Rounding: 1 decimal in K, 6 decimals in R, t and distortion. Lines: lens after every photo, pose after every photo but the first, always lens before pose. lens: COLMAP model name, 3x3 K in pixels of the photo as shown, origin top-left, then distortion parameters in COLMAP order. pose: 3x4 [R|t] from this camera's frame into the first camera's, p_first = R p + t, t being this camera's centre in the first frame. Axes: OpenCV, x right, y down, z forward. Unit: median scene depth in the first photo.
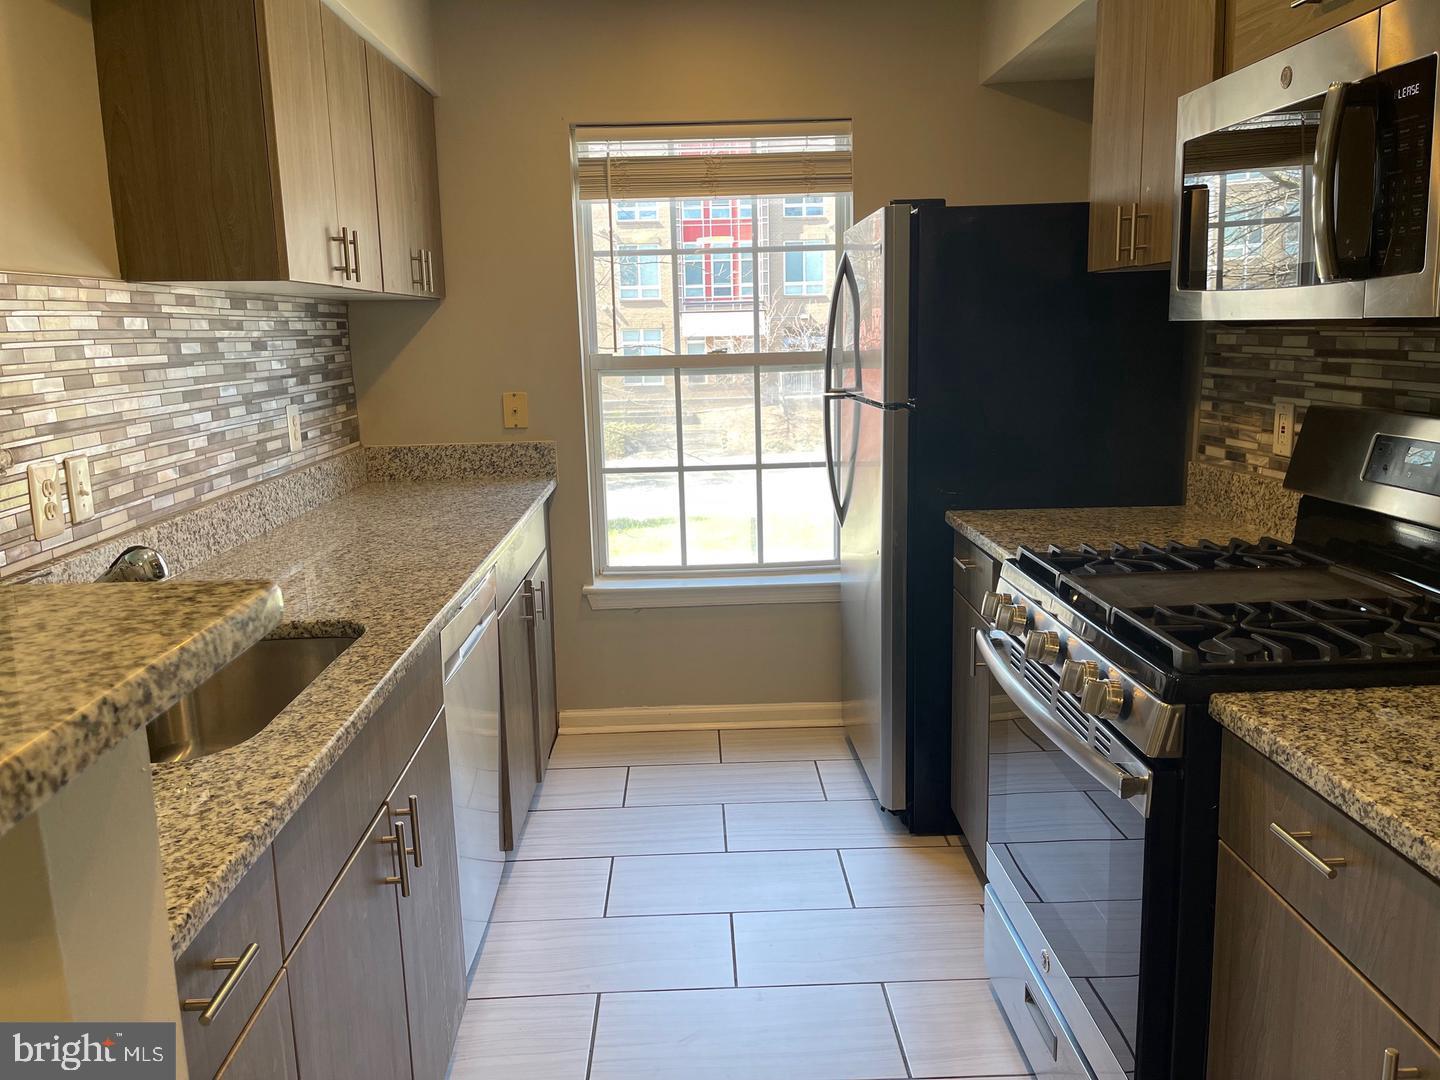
lens RADIAL K [[1087.1, 0, 720.0], [0, 1087.1, 540.0], [0, 0, 1]] dist [0.057568, -0.054704]
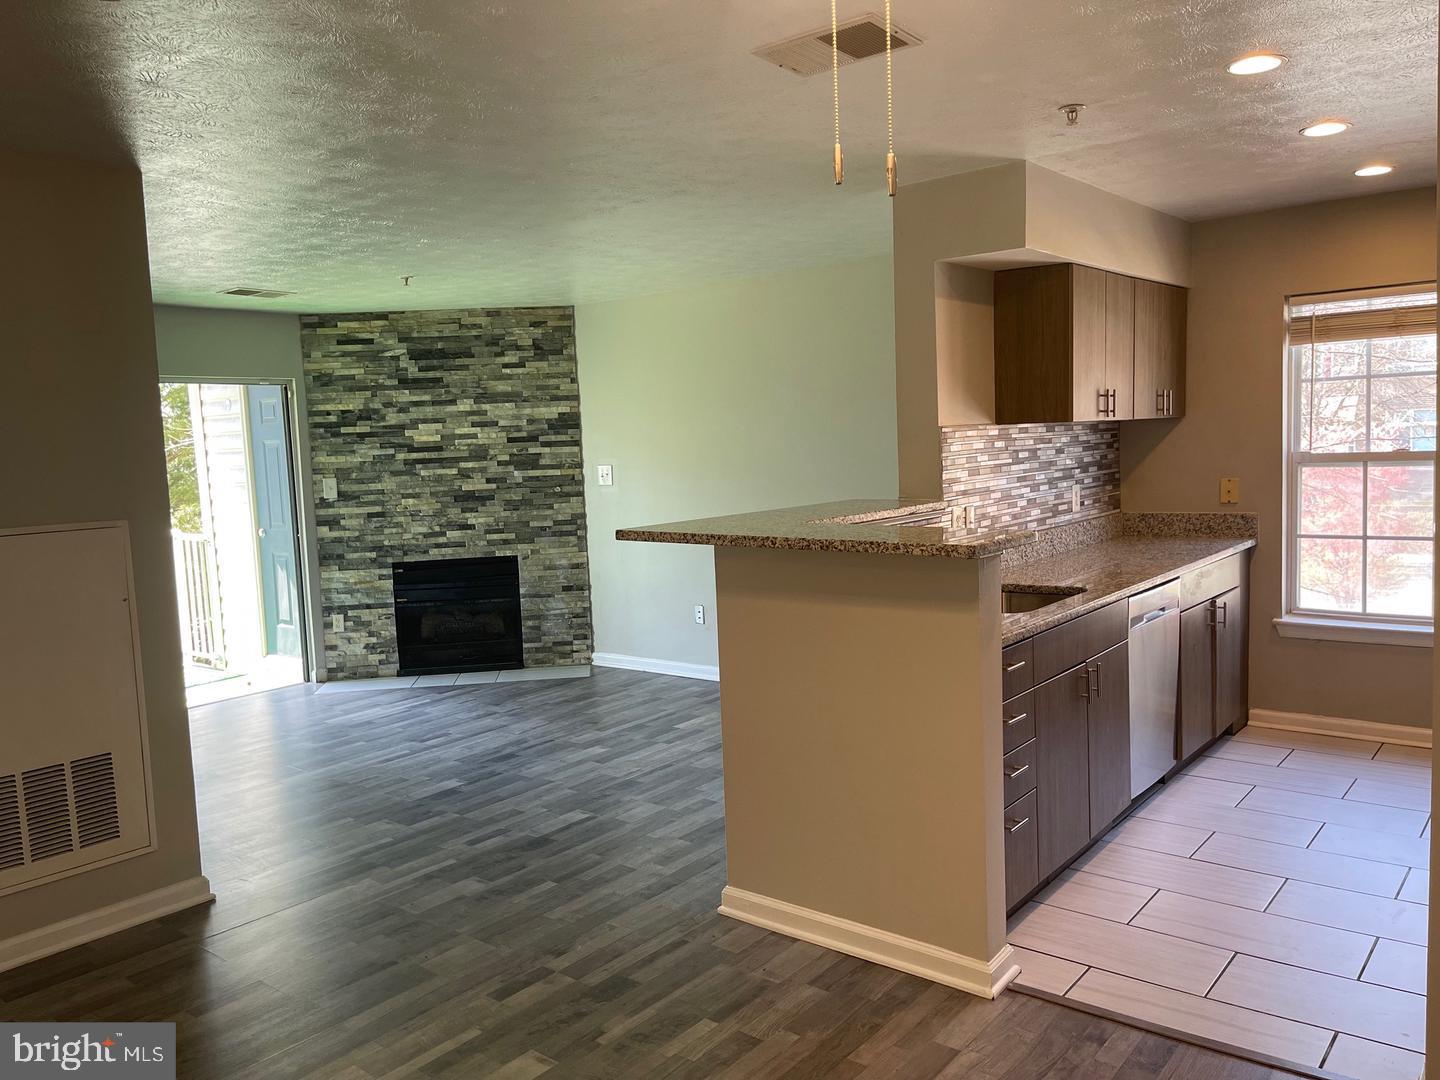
lens RADIAL K [[1087.1, 0, 720.0], [0, 1087.1, 540.0], [0, 0, 1]] dist [0.057568, -0.054704]
pose [[0.754379, 0.052189, -0.654361, 0.334463], [-0.100815, 0.994220, -0.036930, 0.087530], [0.648651, 0.093828, 0.755280, -0.687576]]
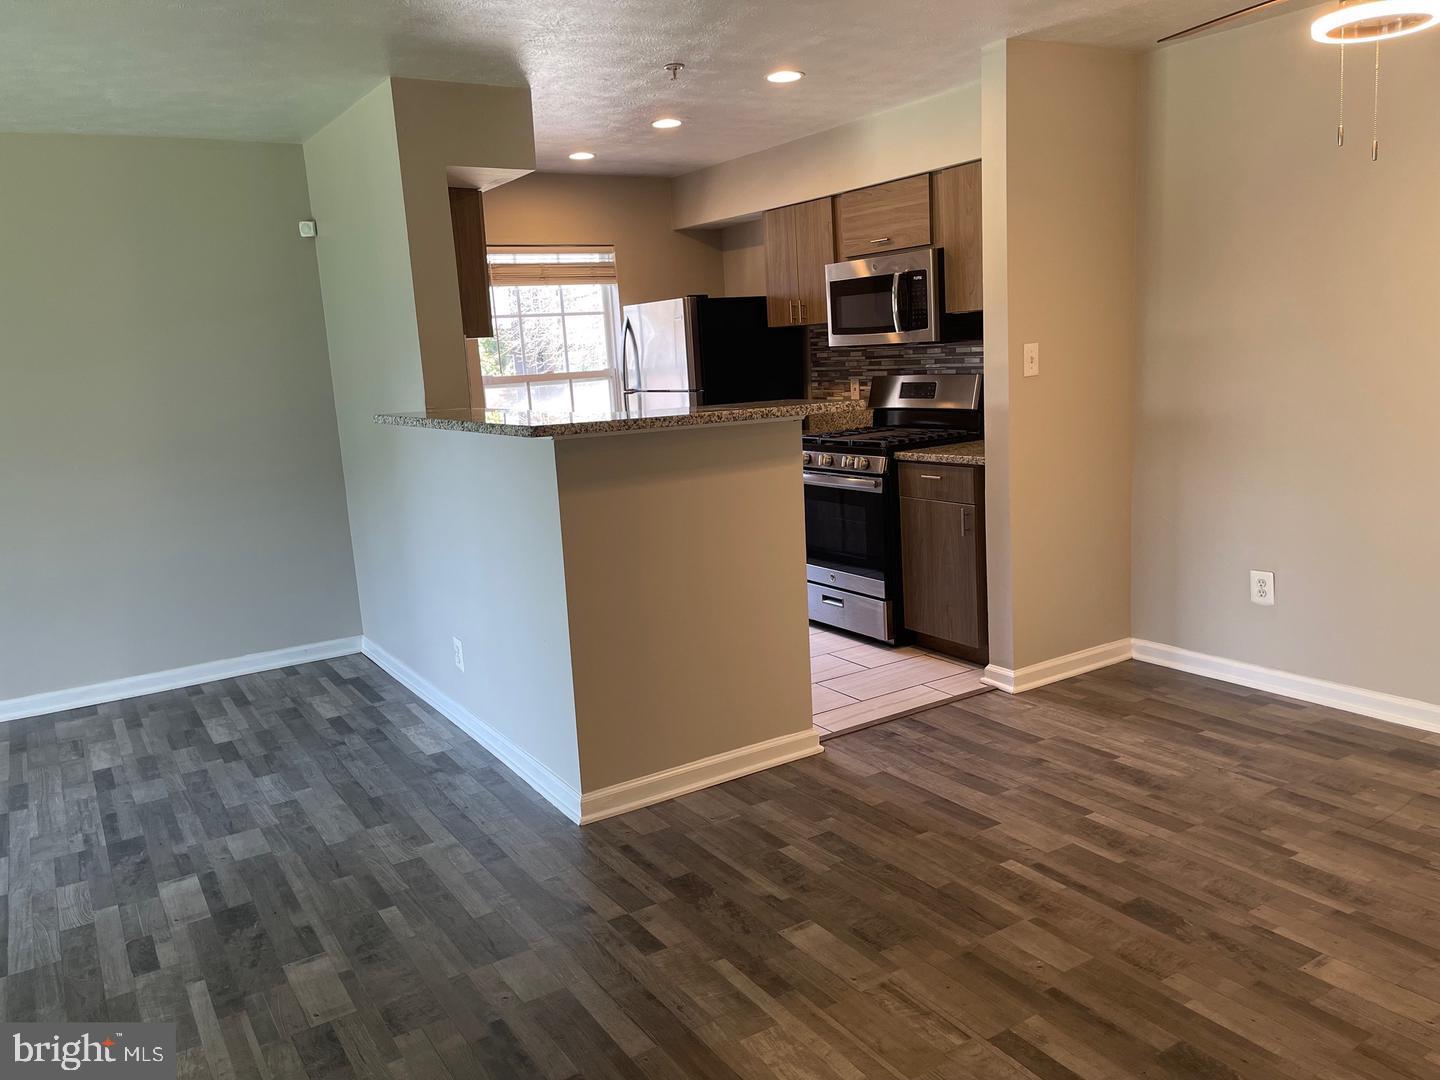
lens RADIAL K [[1087.1, 0, 720.0], [0, 1087.1, 540.0], [0, 0, 1]] dist [0.057568, -0.054704]
pose [[0.861074, -0.112233, 0.495939, -0.876909], [0.130225, 0.991483, -0.001727, 0.175123], [-0.491521, 0.066070, 0.868356, -0.839173]]
